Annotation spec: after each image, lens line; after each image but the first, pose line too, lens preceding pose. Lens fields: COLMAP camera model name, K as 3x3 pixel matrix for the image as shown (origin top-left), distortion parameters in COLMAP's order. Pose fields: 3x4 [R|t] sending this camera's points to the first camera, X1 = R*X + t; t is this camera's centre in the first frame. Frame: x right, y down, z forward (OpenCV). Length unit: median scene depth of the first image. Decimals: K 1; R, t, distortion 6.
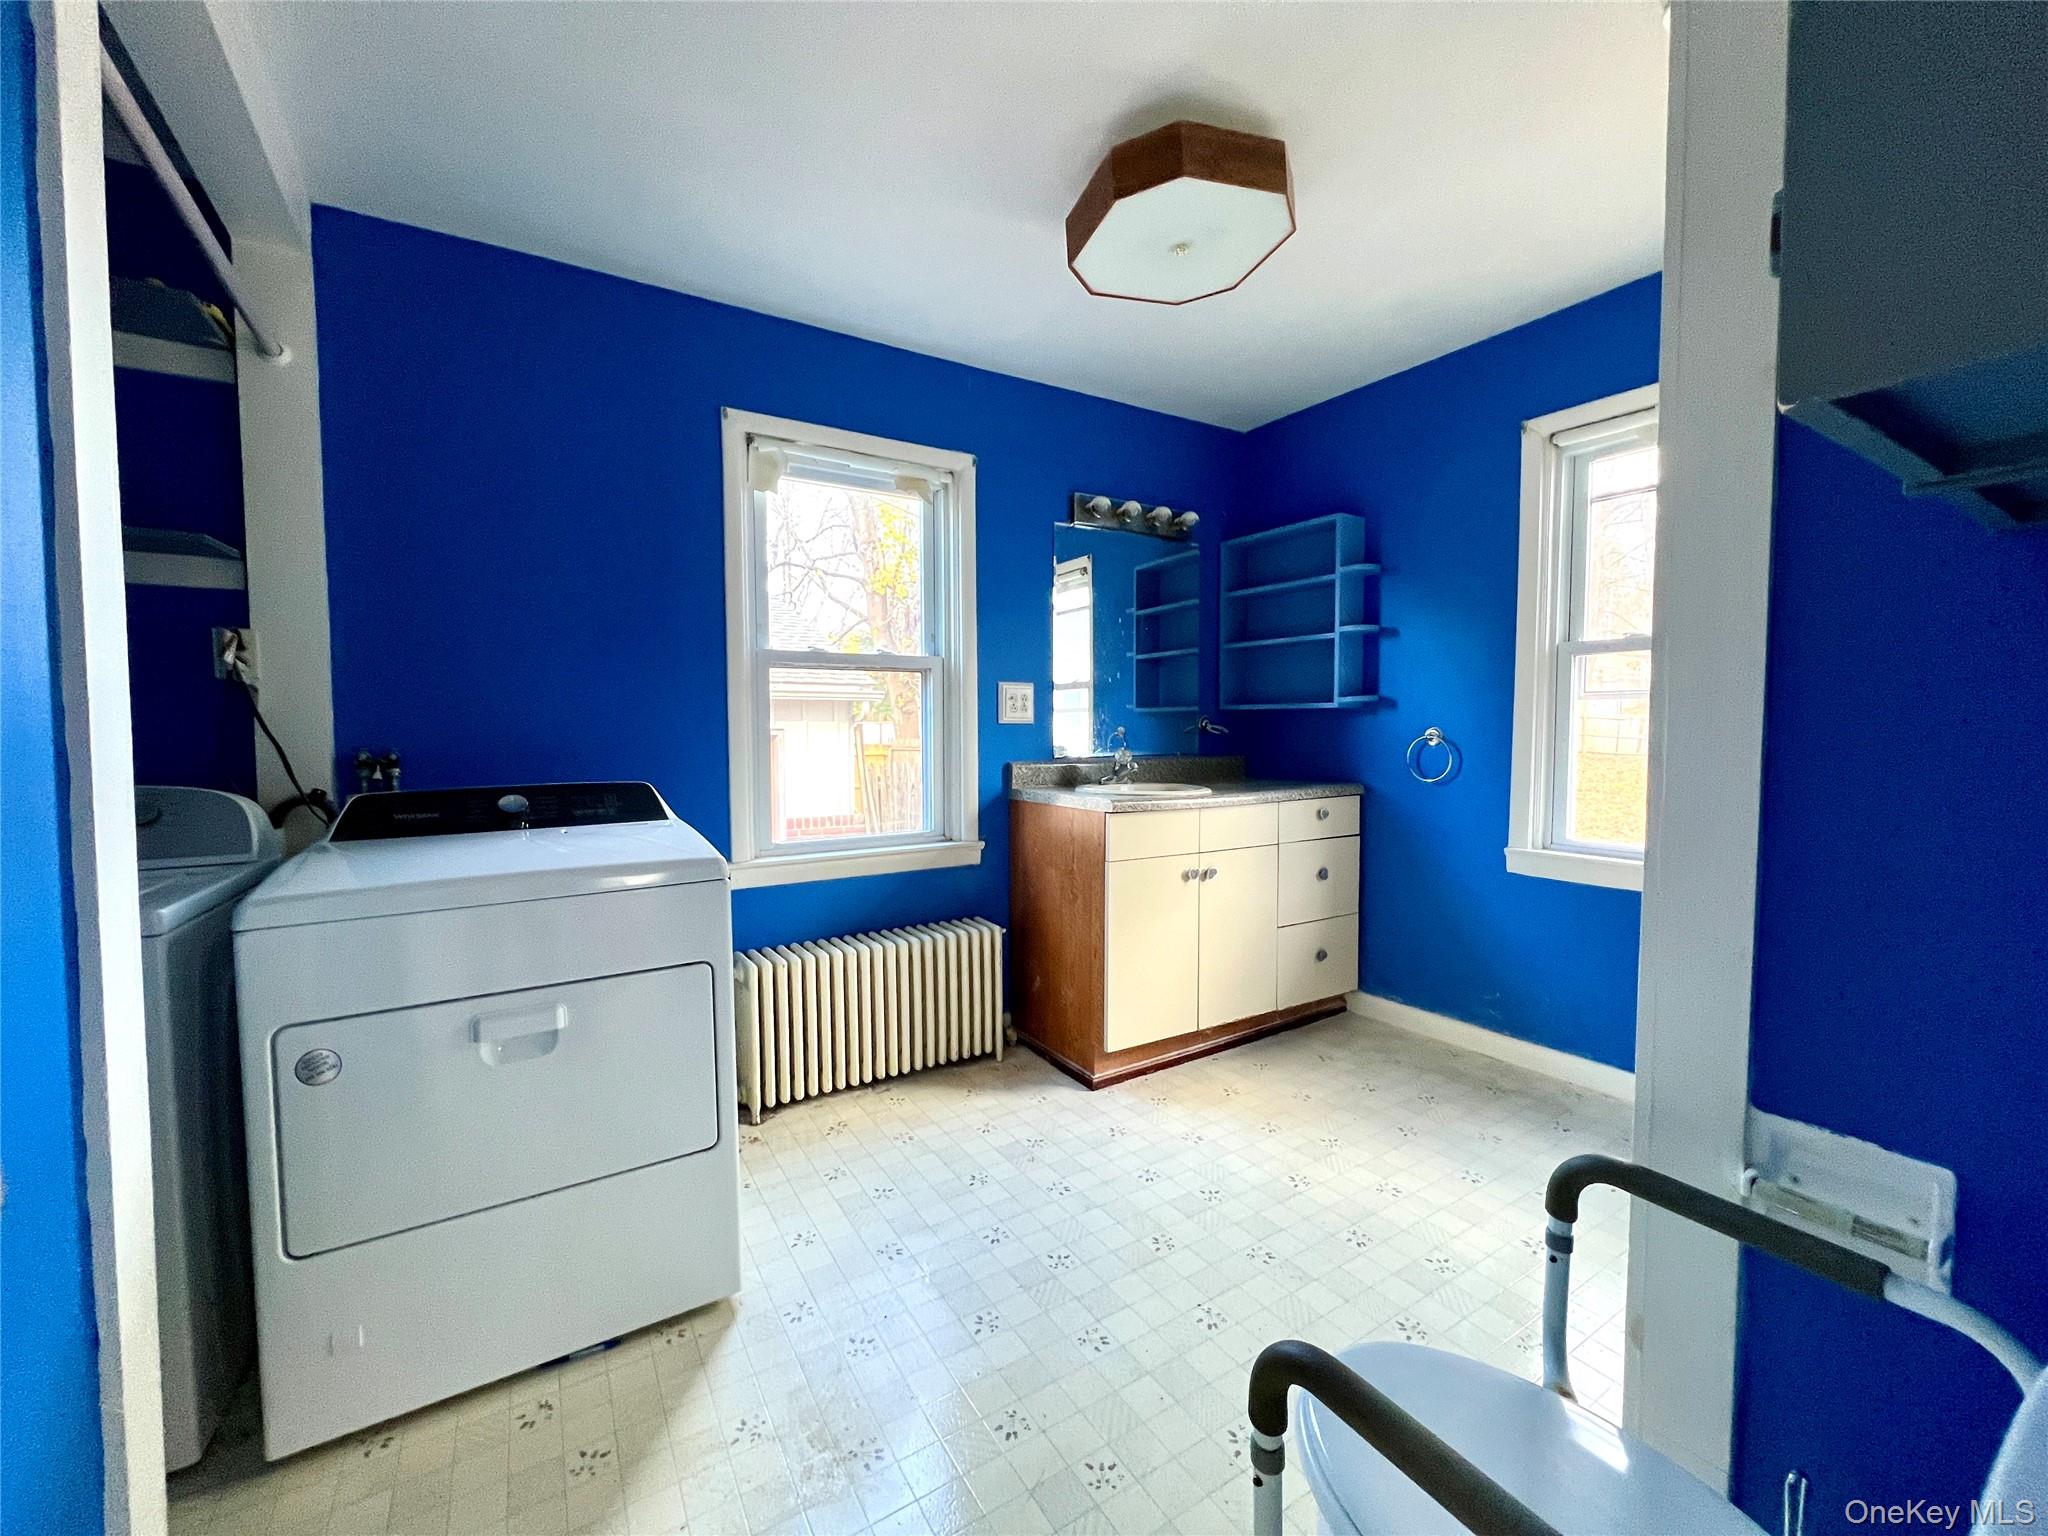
lens RADIAL K [[812.5, 0, 1019.2], [0, 812.5, 760.3], [0, 0, 1]] dist [0.001218, 0.001083]
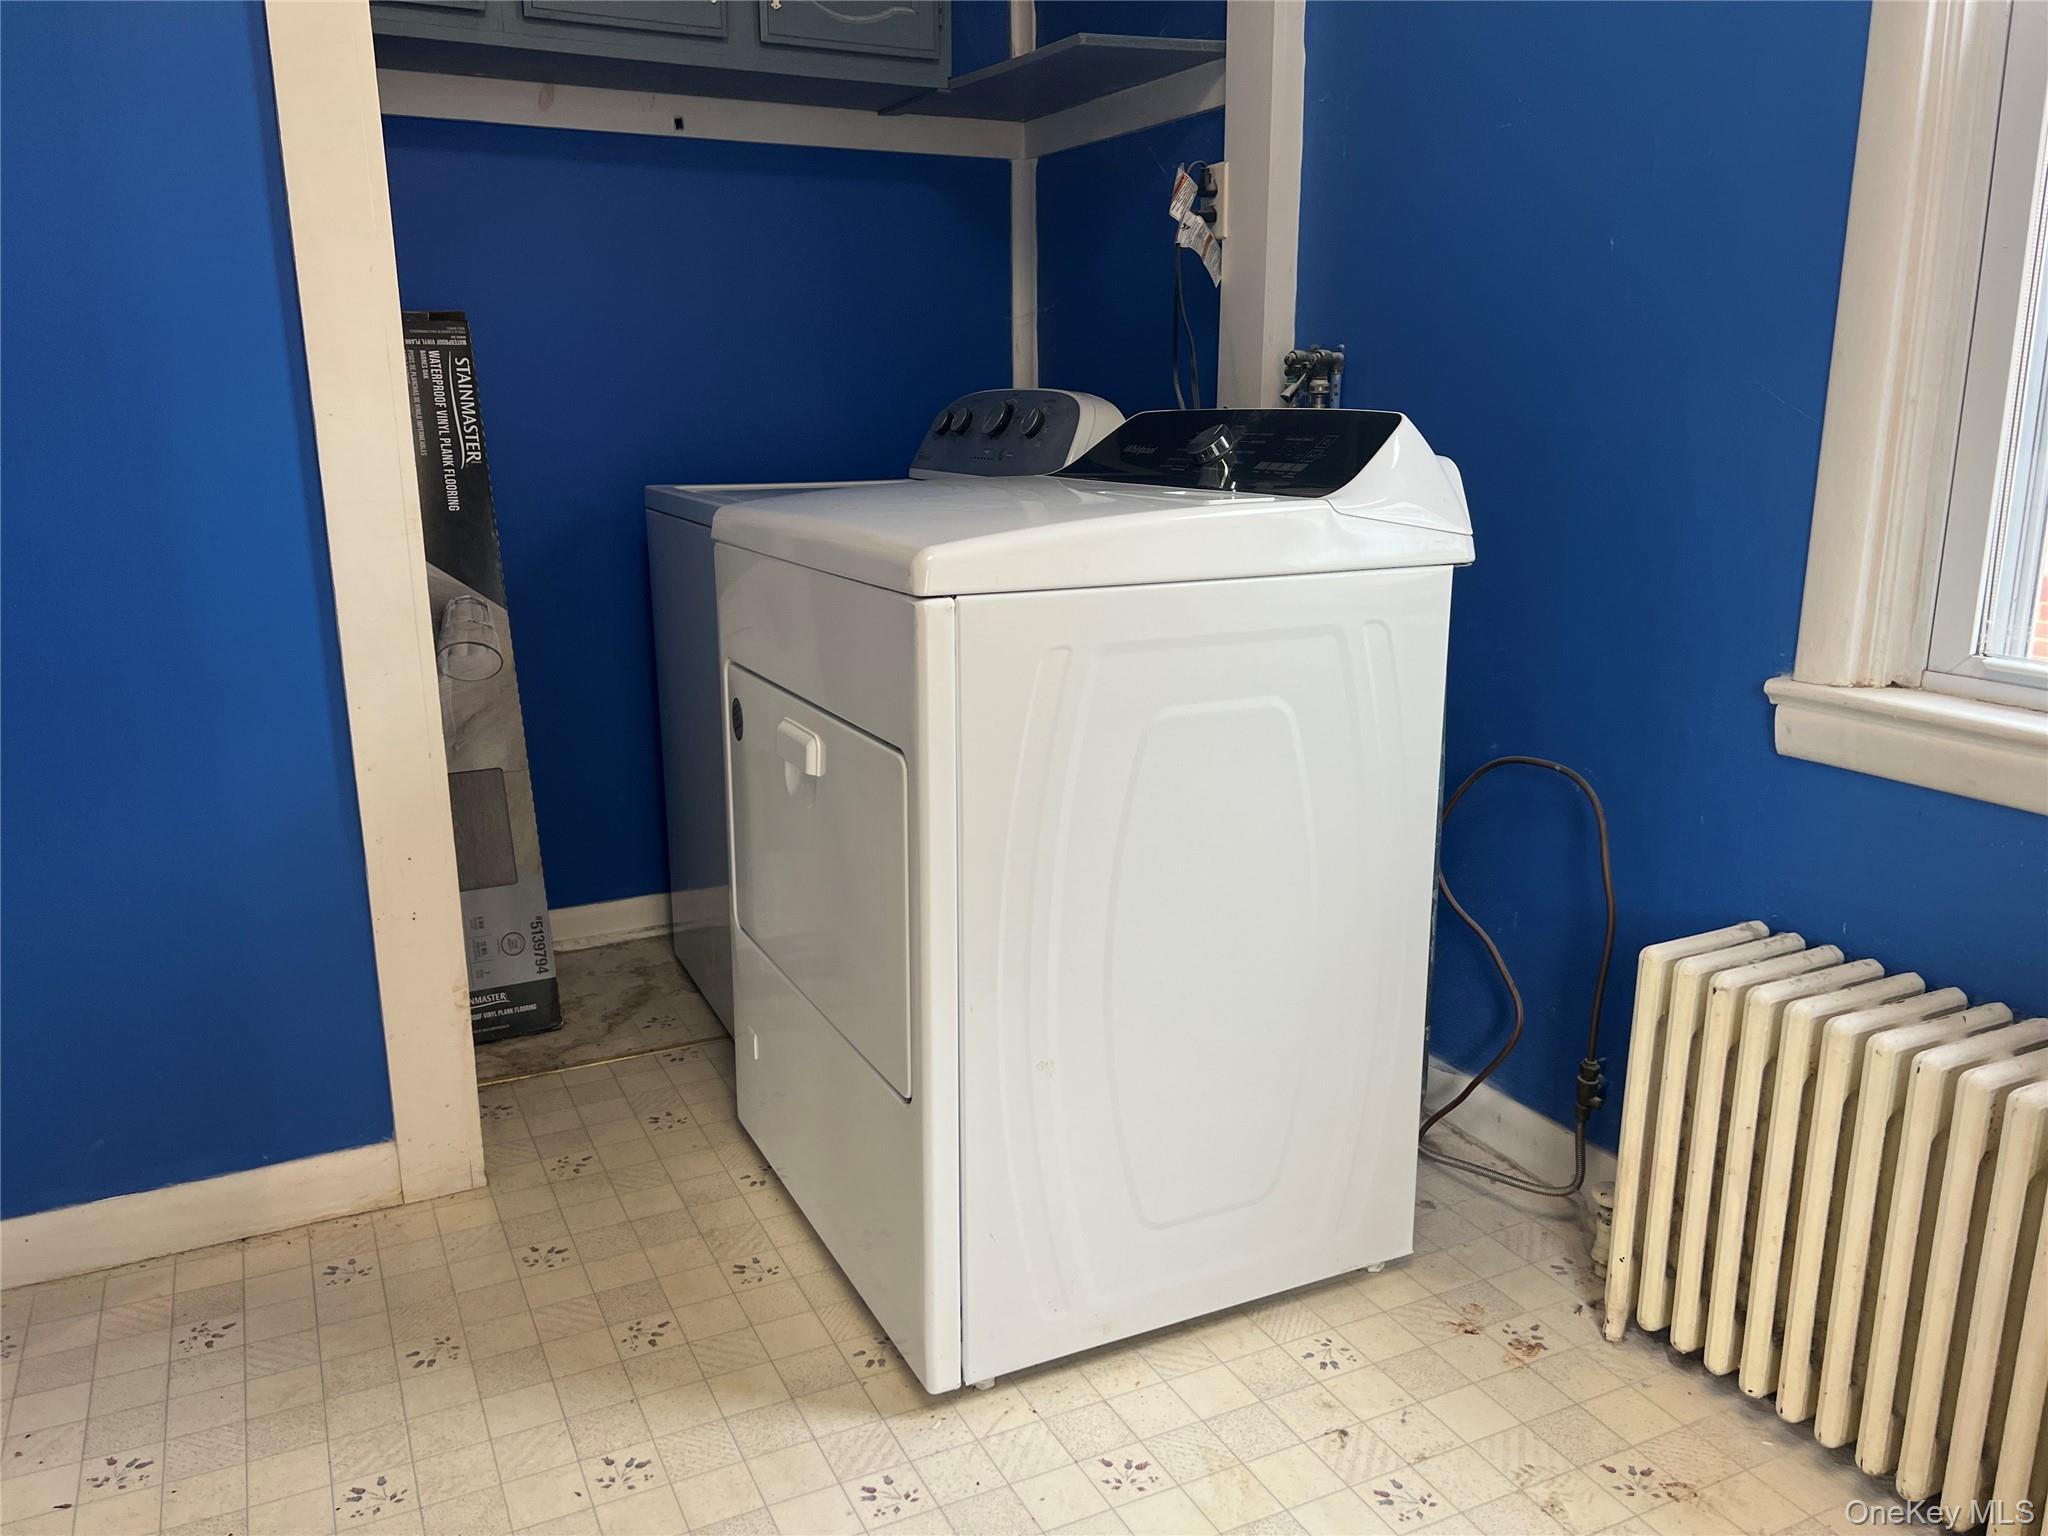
lens RADIAL K [[1540.3, 0, 1024.9], [0, 1540.3, 773.1], [0, 0, 1]] dist [0.045731, -0.041415]
pose [[-0.098875, 0.239272, -0.965905, 0.460337], [-0.052421, 0.968061, 0.245172, 0.025043], [0.993718, 0.074875, -0.083174, 0.988493]]
